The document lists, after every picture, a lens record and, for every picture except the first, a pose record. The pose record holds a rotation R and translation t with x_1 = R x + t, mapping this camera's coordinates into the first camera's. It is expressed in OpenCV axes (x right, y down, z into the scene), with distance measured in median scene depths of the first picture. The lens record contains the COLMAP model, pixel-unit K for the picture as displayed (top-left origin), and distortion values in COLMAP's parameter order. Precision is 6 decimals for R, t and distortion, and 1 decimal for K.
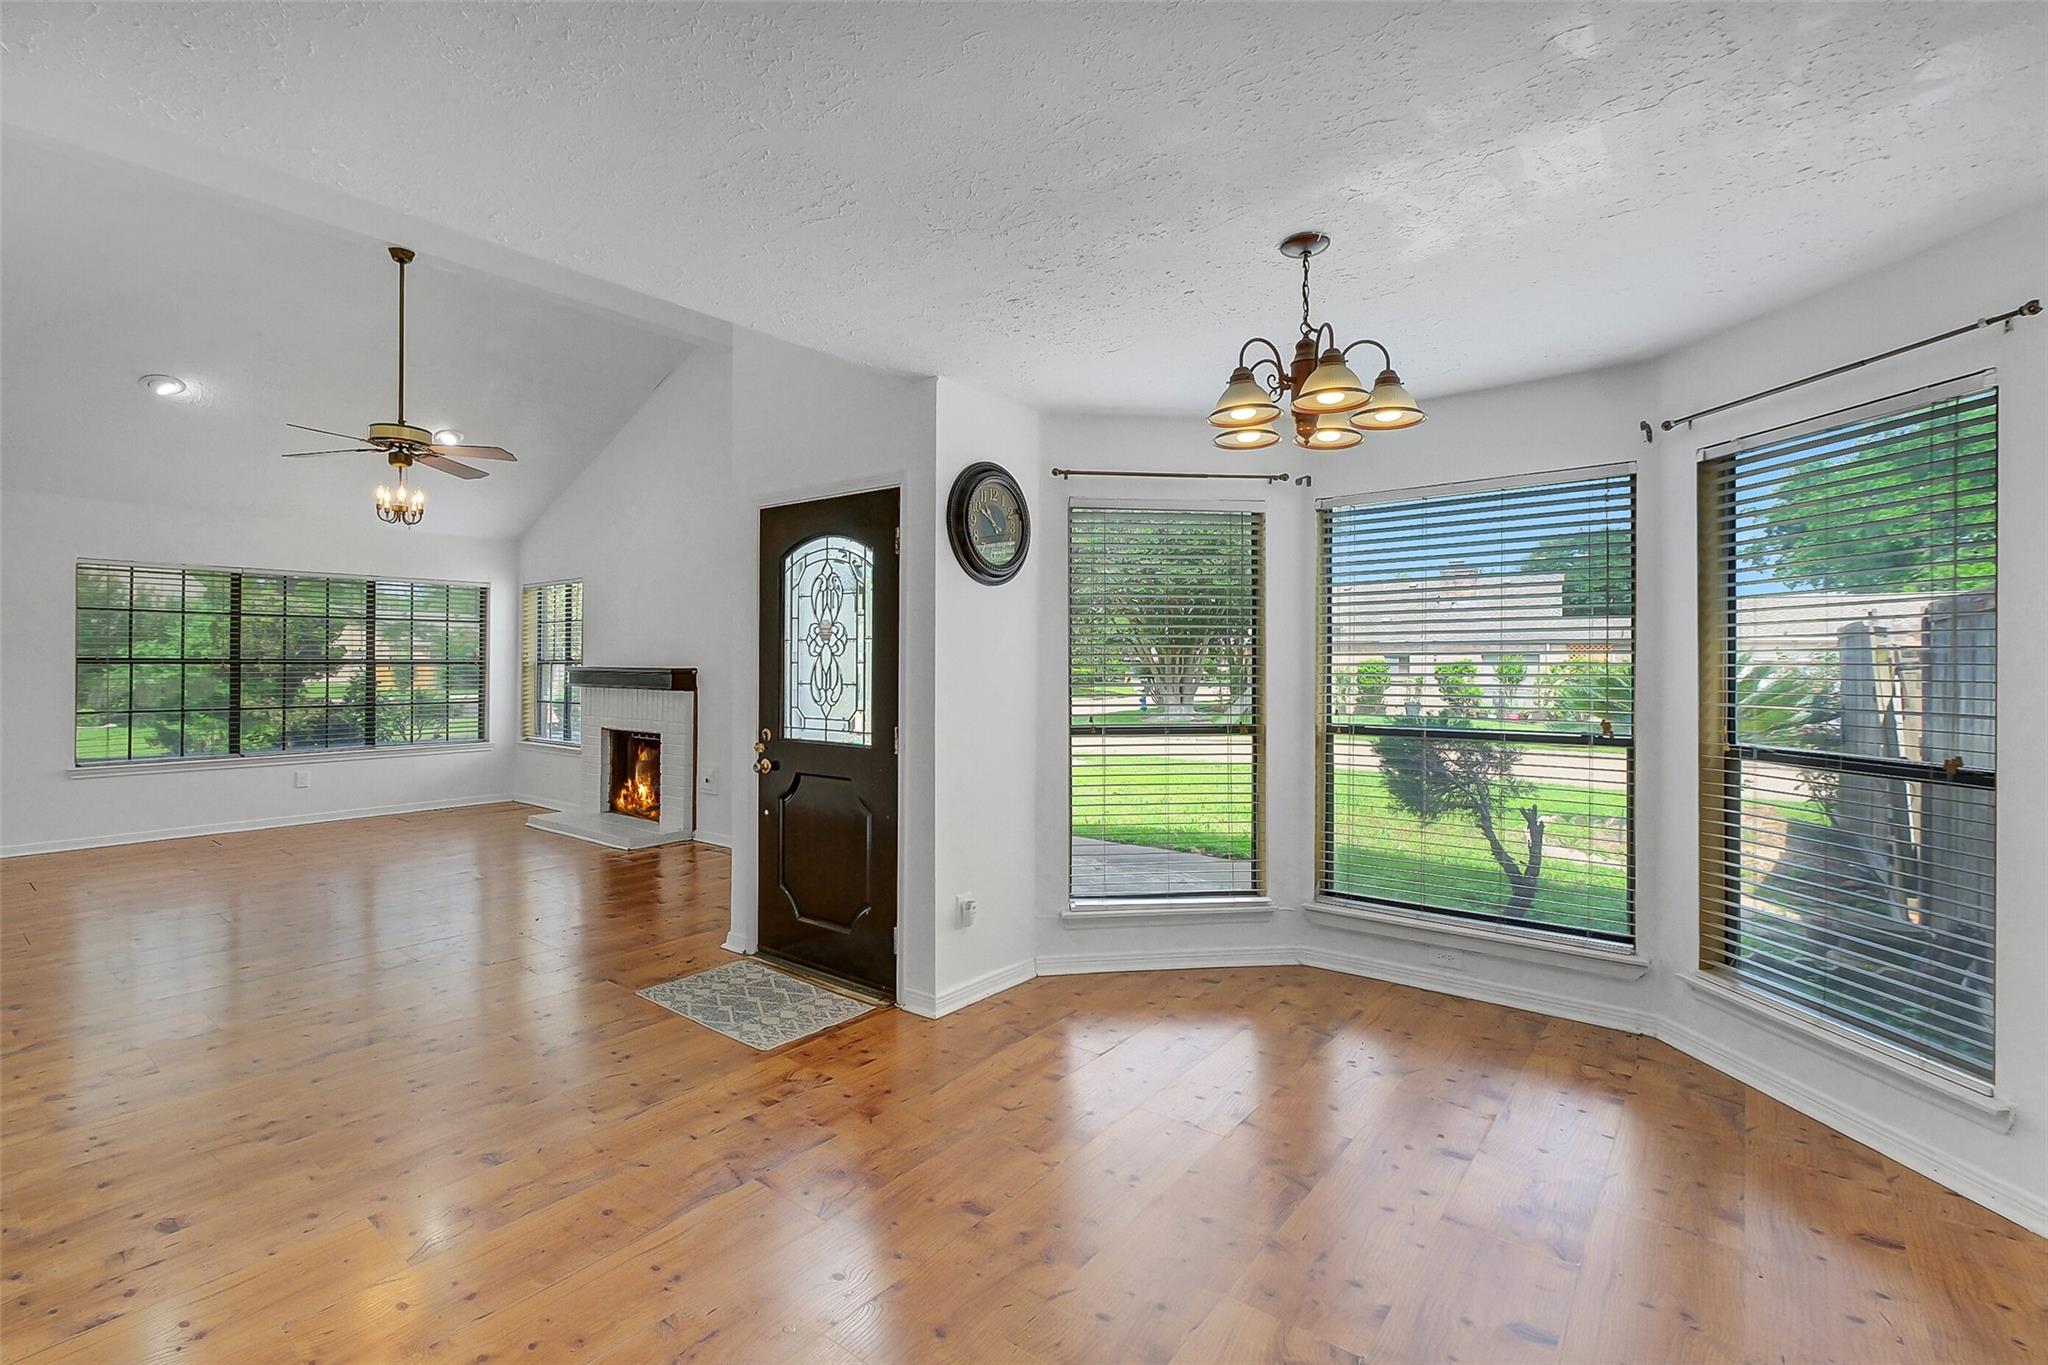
lens RADIAL K [[949.7, 0, 1026.0], [0, 949.7, 667.4], [0, 0, 1]] dist [0.009501, 0.000771]
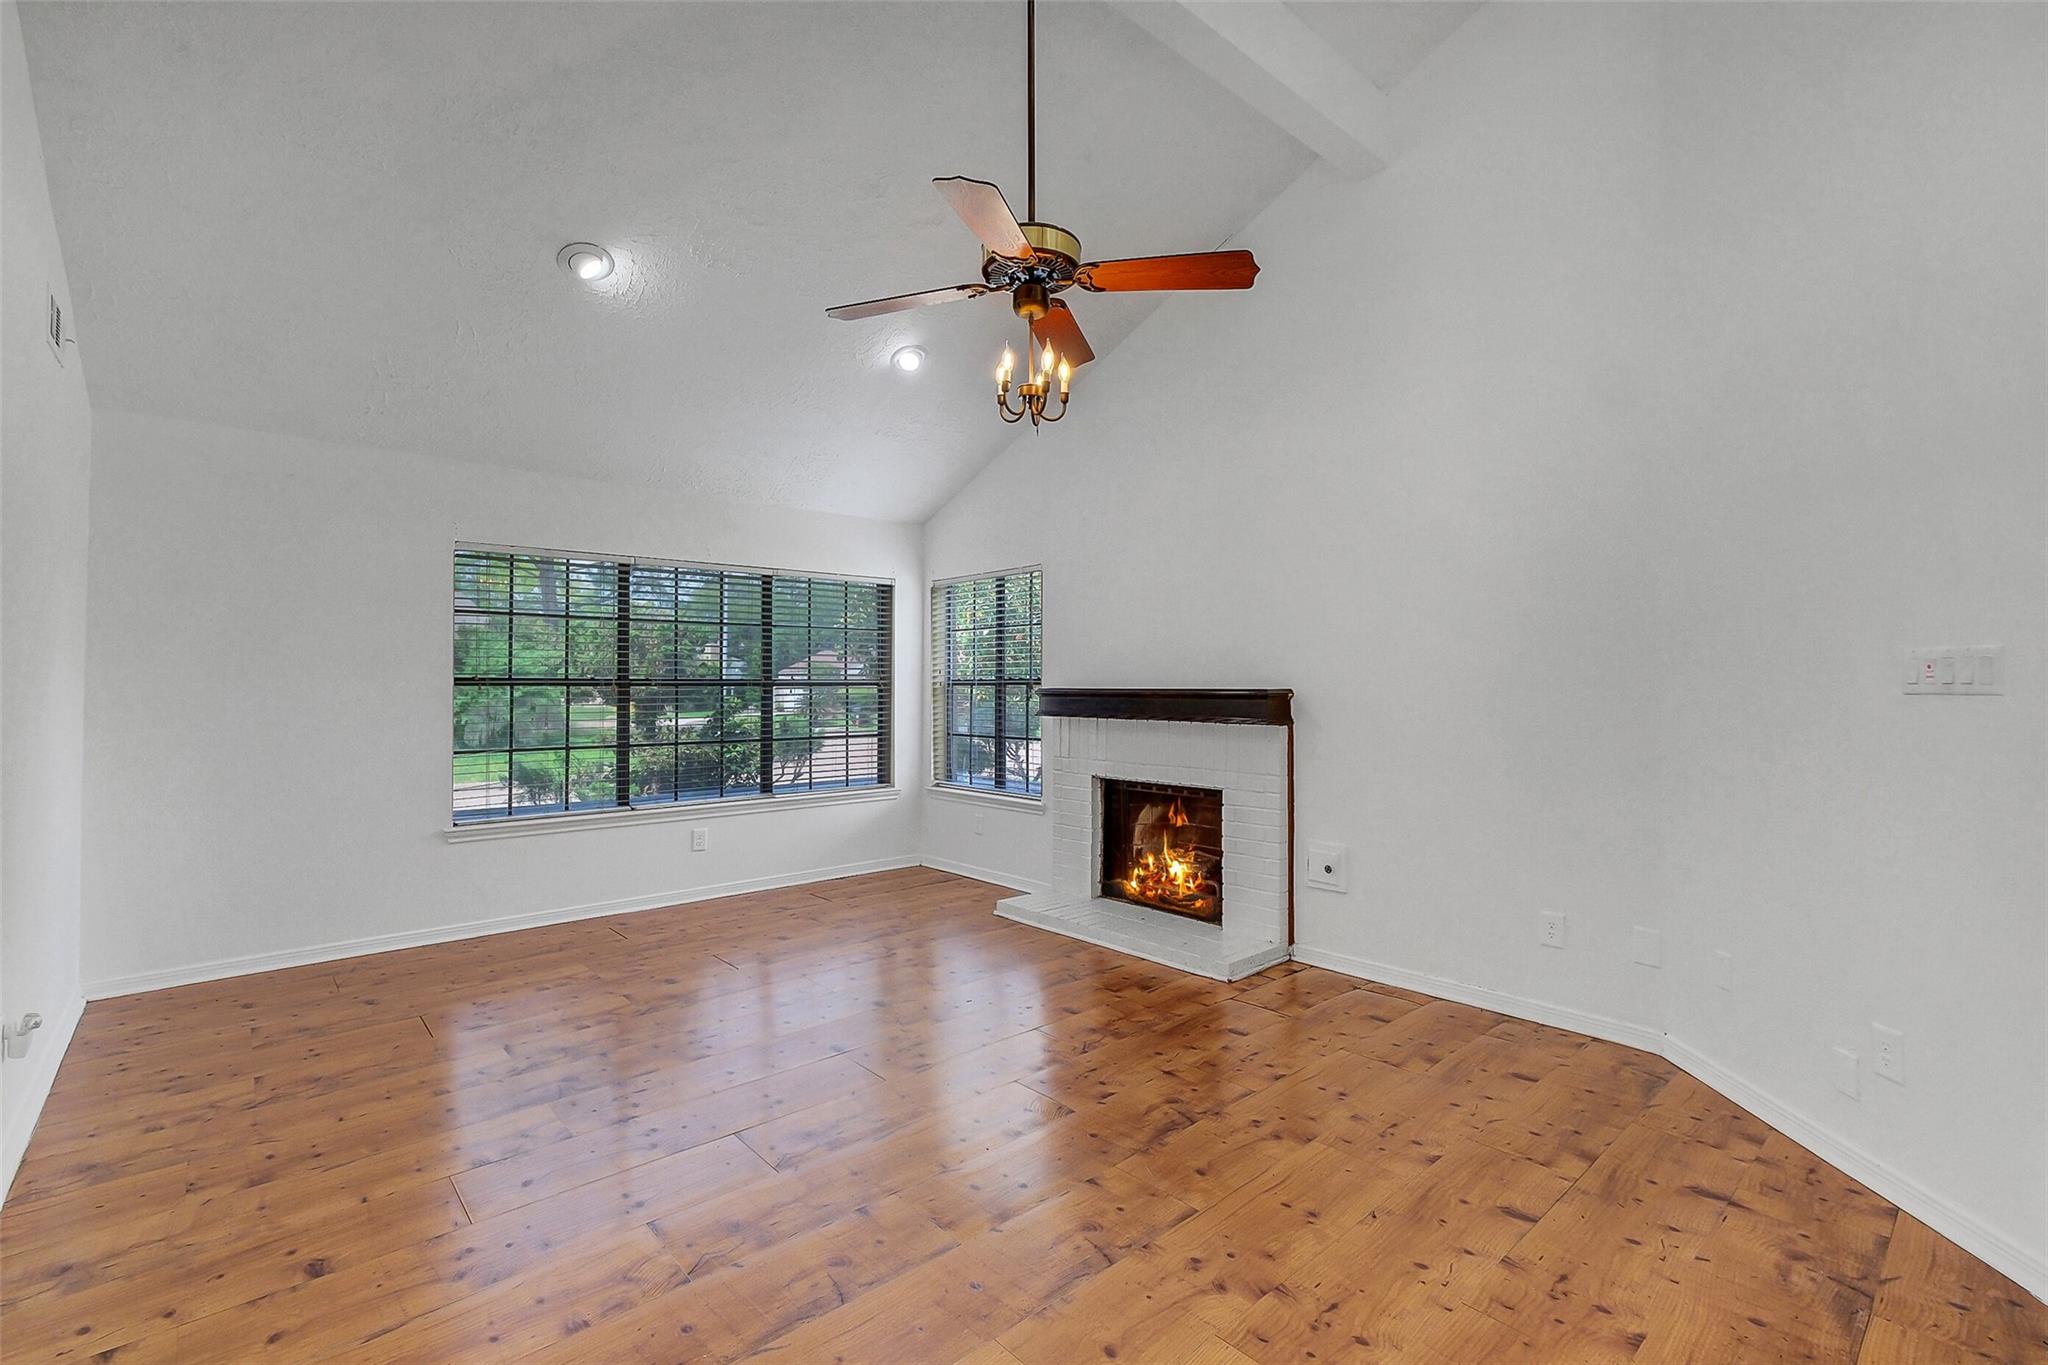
lens RADIAL K [[912.4, 0, 1031.0], [0, 912.4, 674.1], [0, 0, 1]] dist [0.002477, 0.000204]
pose [[0.988607, -0.005167, -0.150432, -0.388317], [0.002488, 0.999835, -0.017992, 0.000913], [0.150500, 0.017412, 0.988457, 0.330053]]
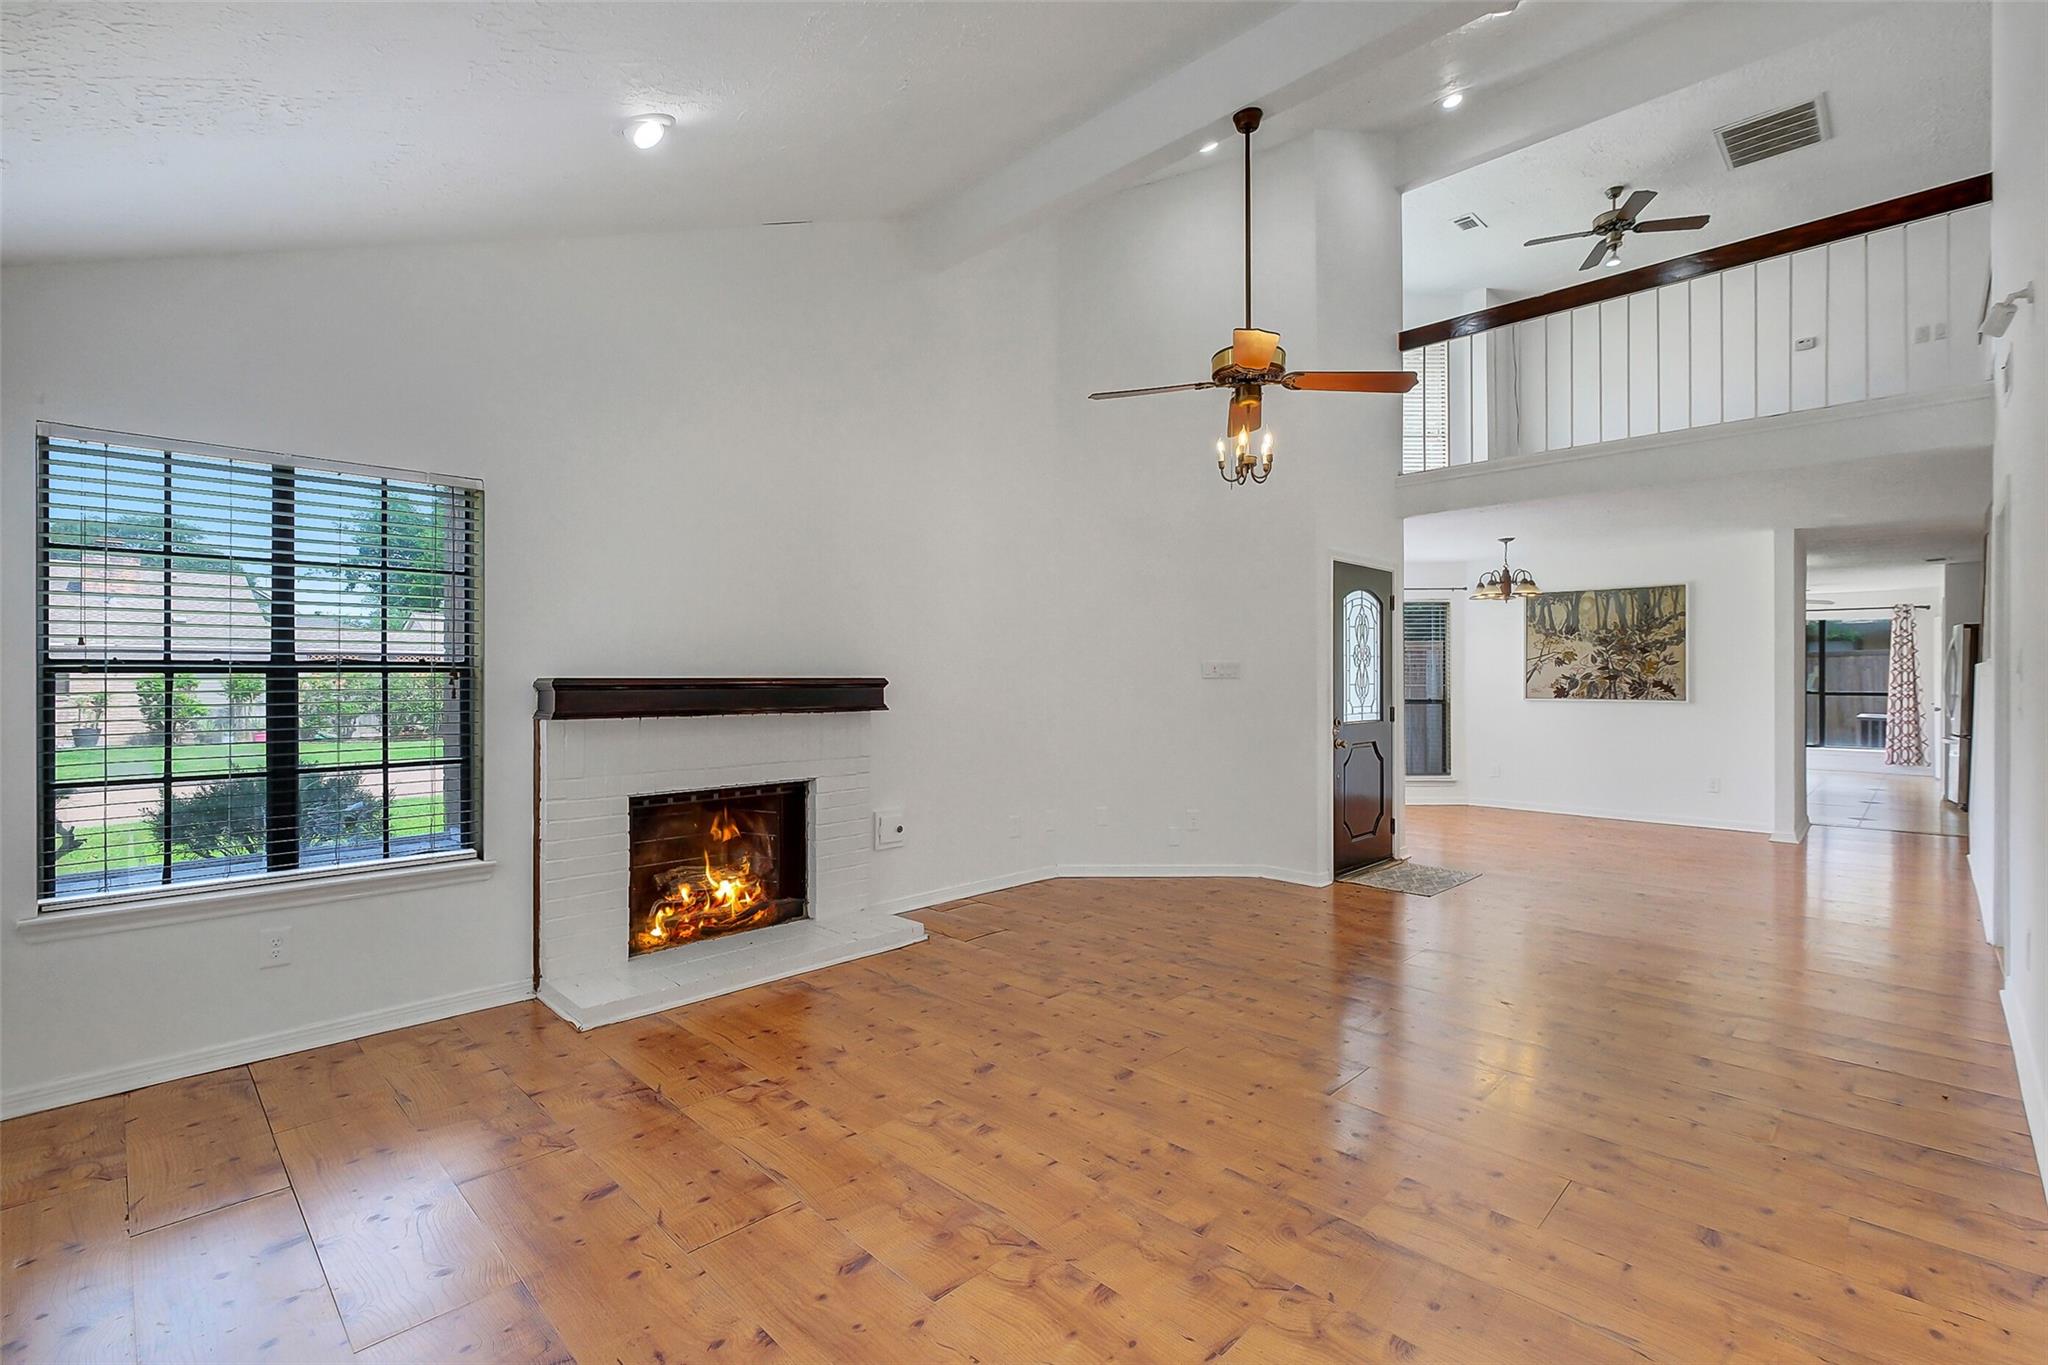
lens RADIAL K [[912.4, 0, 1031.0], [0, 912.4, 674.1], [0, 0, 1]] dist [0.002477, 0.000204]
pose [[0.077763, 0.001936, 0.996970, -0.919792], [0.005756, 0.999981, -0.002390, -0.000046], [-0.996955, 0.005925, 0.077751, 0.742375]]
